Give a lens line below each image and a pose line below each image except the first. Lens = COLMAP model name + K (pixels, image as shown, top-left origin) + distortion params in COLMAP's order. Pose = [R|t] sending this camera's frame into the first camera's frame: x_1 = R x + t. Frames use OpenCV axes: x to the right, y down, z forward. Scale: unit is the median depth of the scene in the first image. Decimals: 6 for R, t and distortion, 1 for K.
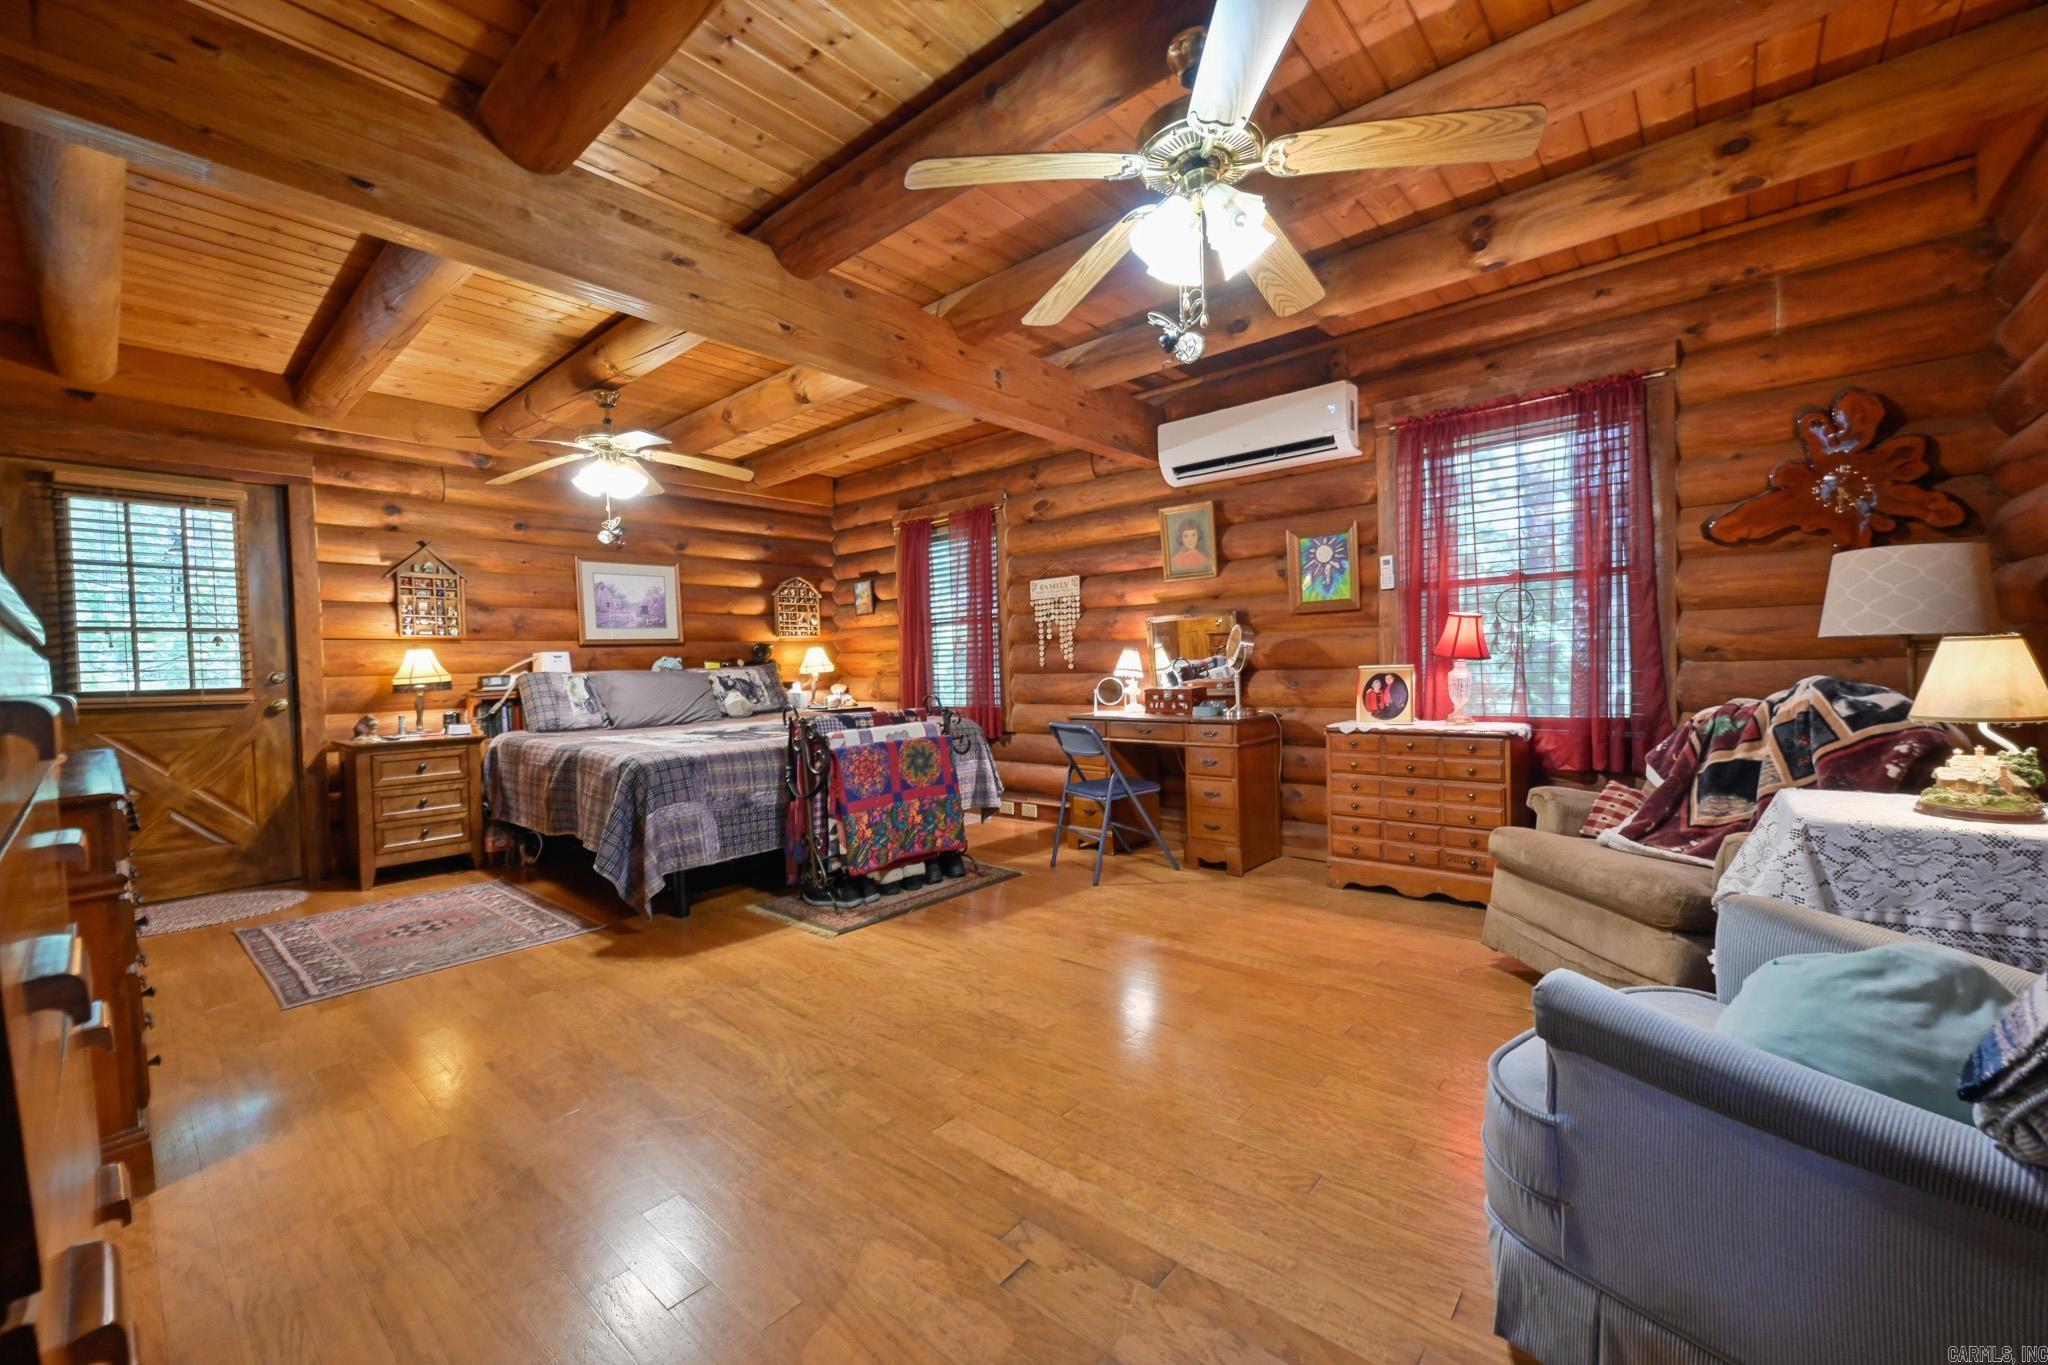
lens RADIAL K [[807.4, 0, 1033.2], [0, 807.4, 674.4], [0, 0, 1]] dist [-0.001764, 0.000629]
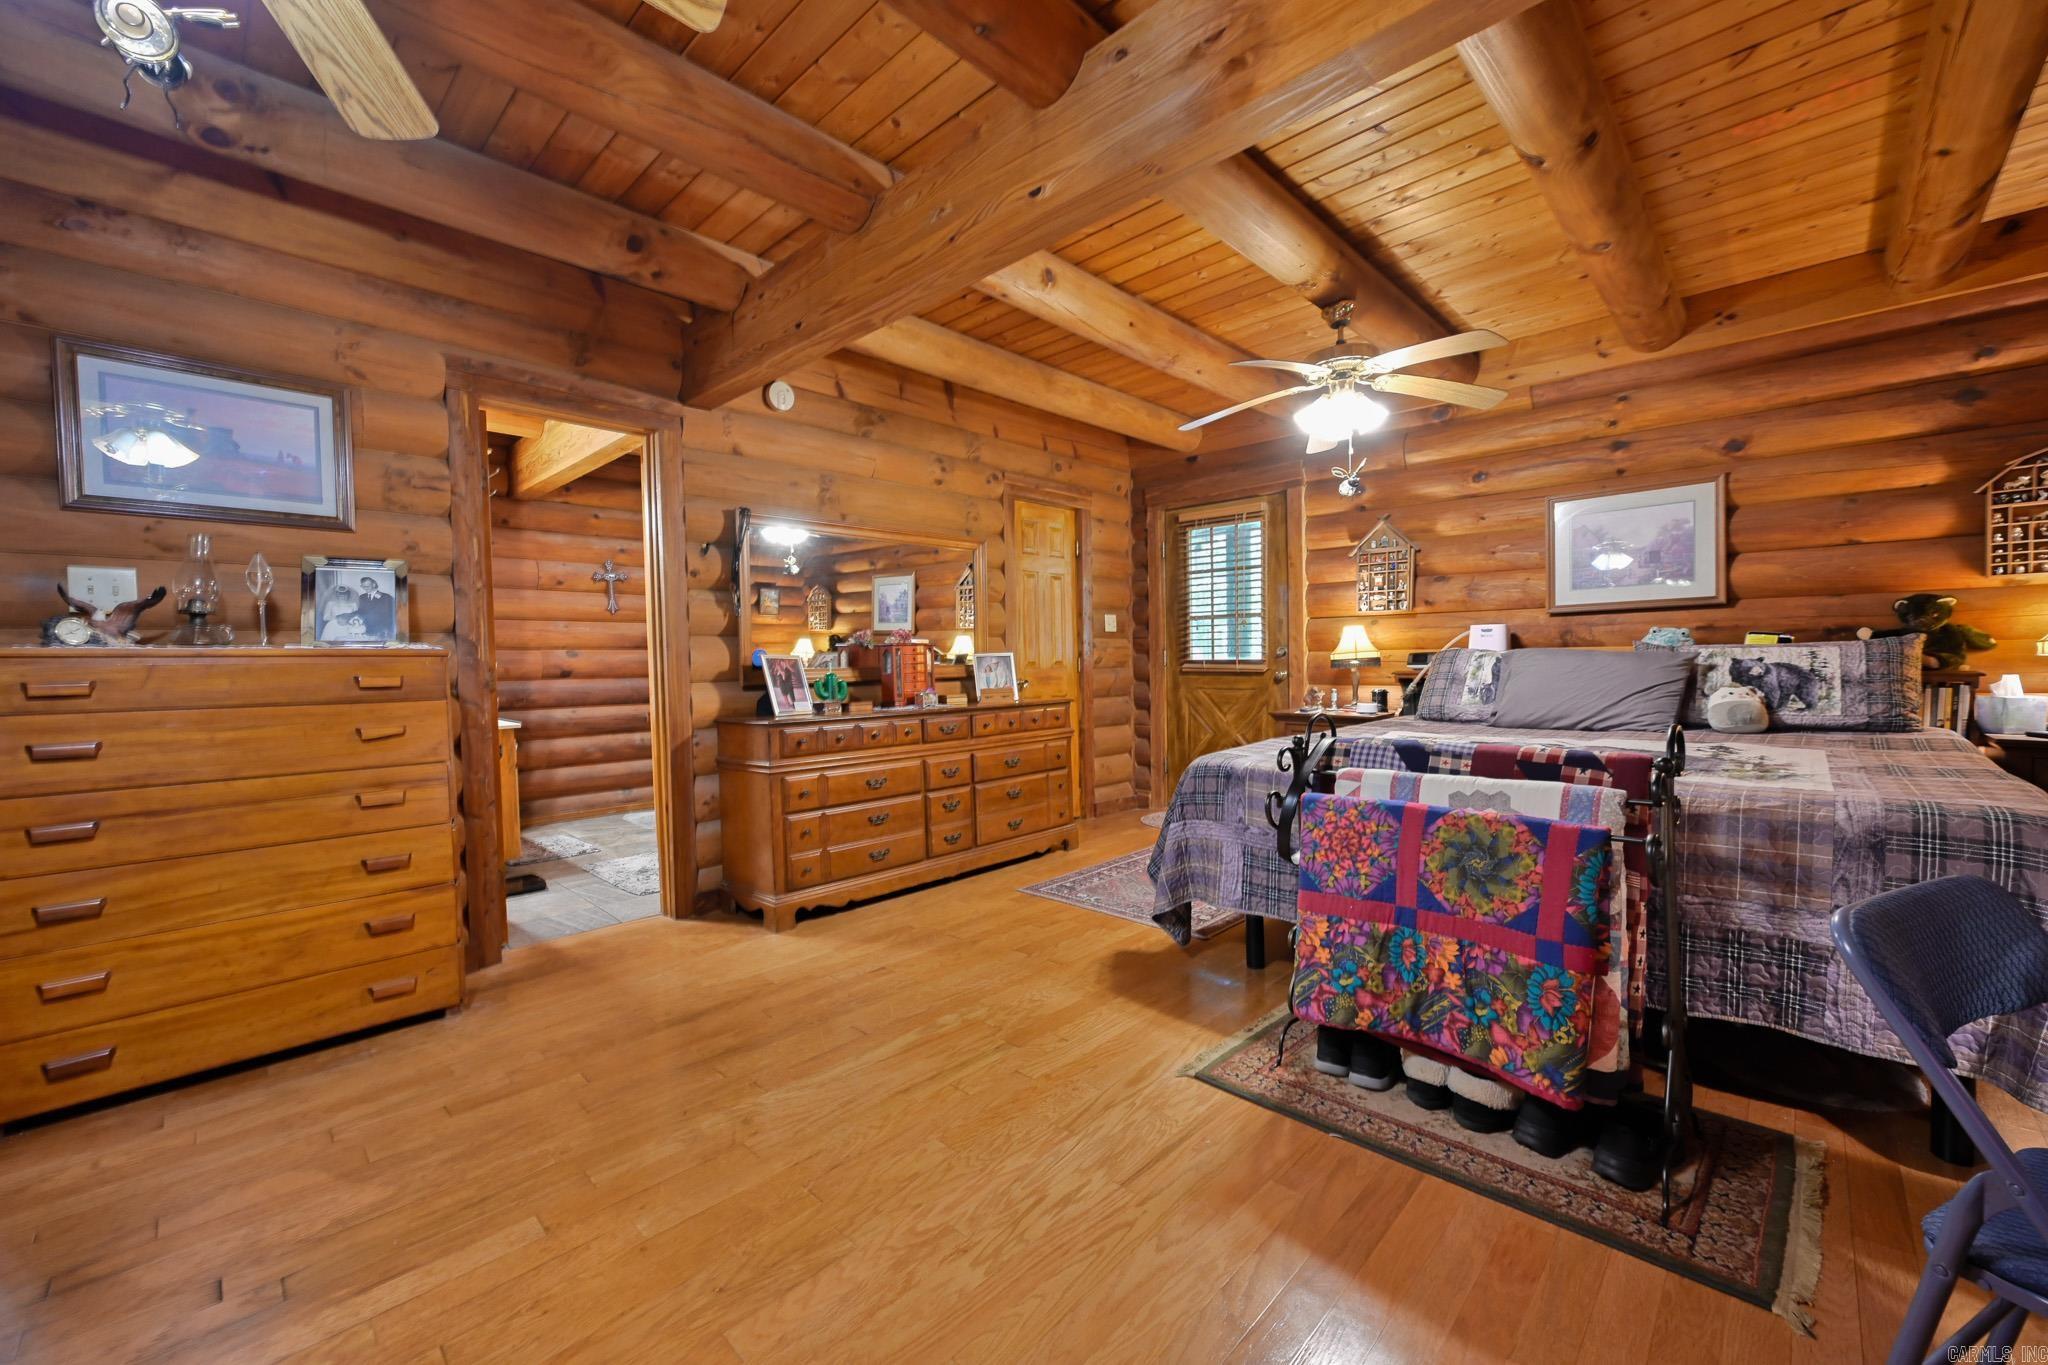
lens RADIAL K [[807.4, 0, 1035.8], [0, 807.4, 679.0], [0, 0, 1]] dist [-0.001764, 0.000629]
pose [[-0.051135, 0.053879, -0.997237, 0.328701], [0.003343, 0.998547, 0.053779, -0.024088], [0.998686, -0.000584, -0.051241, 0.770087]]
